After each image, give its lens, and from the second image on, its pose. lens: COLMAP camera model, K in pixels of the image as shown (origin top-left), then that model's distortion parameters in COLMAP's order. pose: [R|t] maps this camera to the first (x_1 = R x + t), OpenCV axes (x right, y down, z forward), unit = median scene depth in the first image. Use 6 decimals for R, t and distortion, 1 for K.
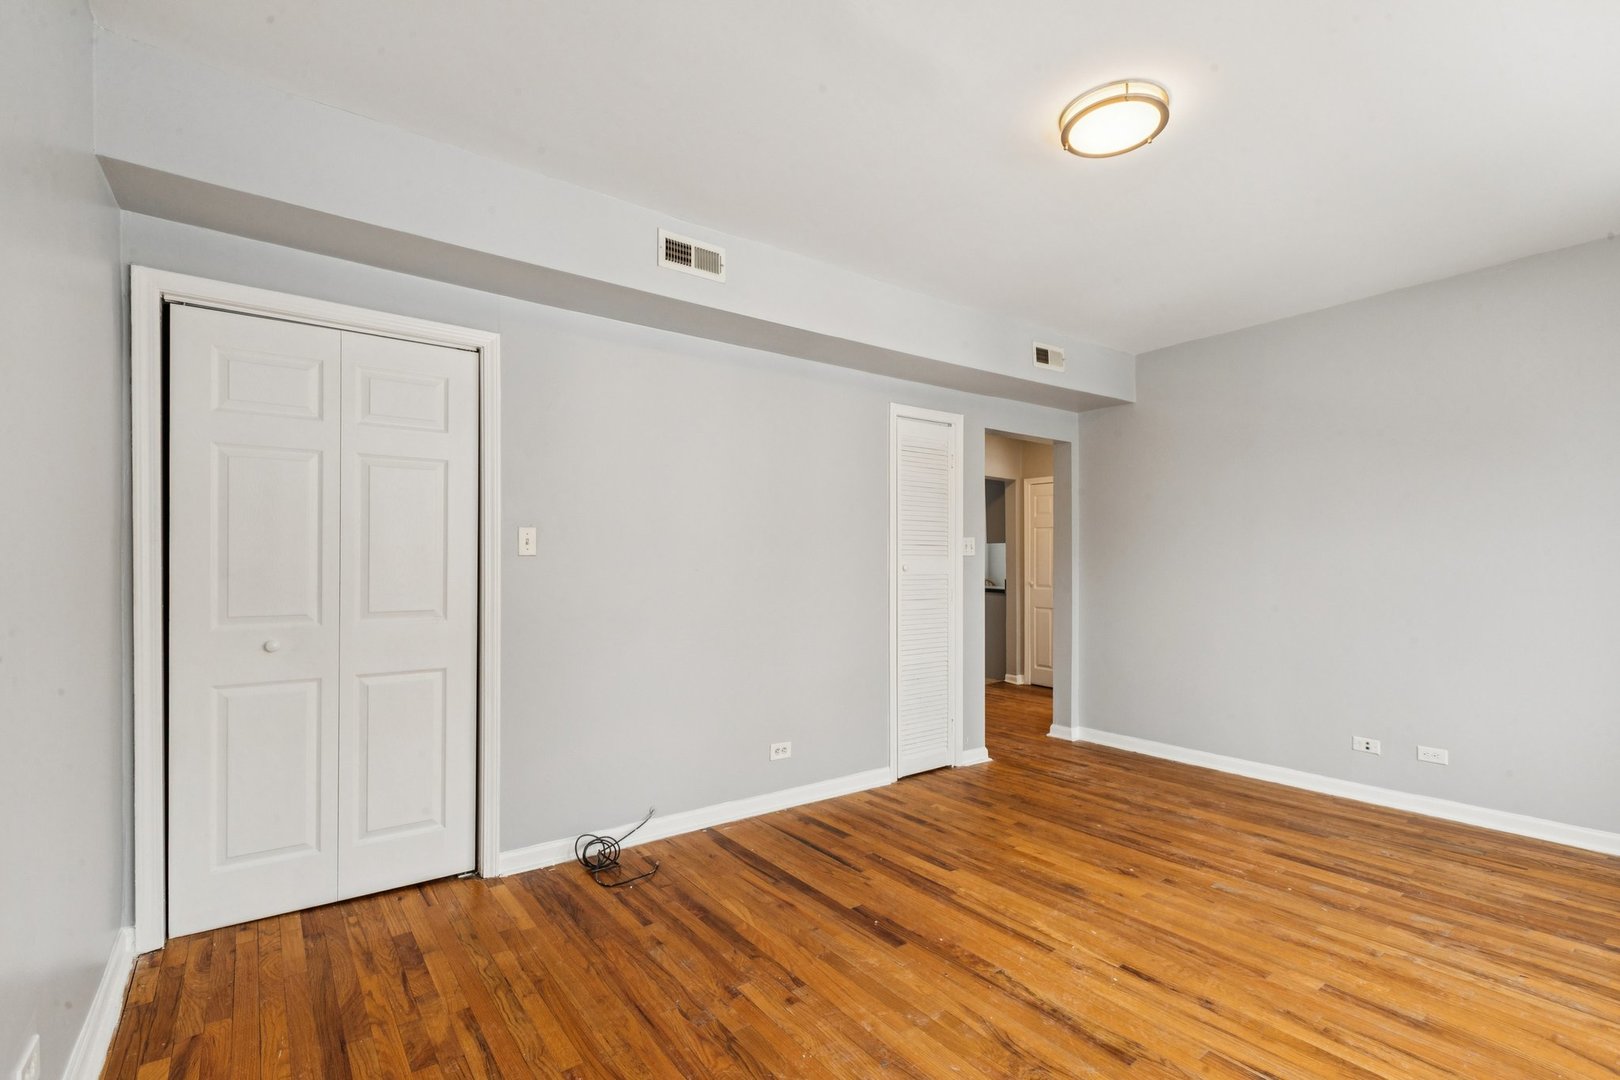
lens RADIAL K [[728.3, 0, 807.4], [0, 728.3, 546.8], [0, 0, 1]] dist [-0.000986, -0.000601]
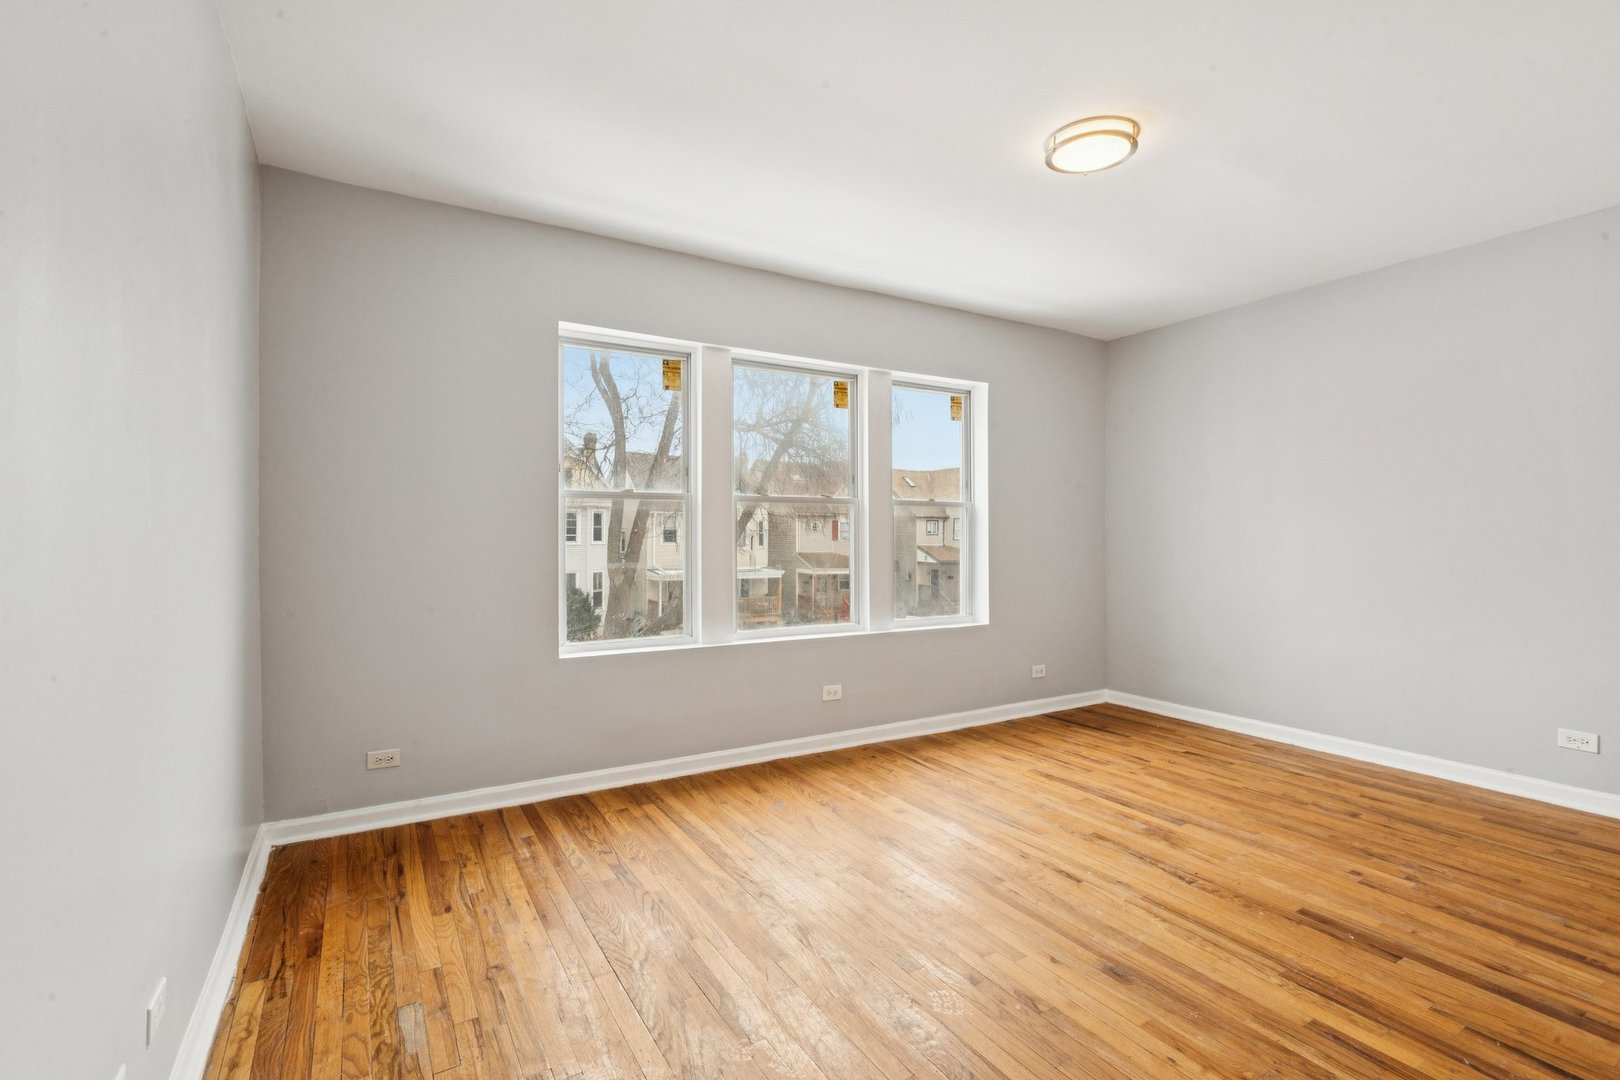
lens RADIAL K [[728.3, 0, 807.4], [0, 728.3, 546.8], [0, 0, 1]] dist [-0.000986, -0.000601]
pose [[-0.995060, -0.001582, 0.099259, 0.748113], [-0.001790, 0.999996, -0.002013, 0.050528], [-0.099255, -0.002181, -0.995060, 2.188785]]
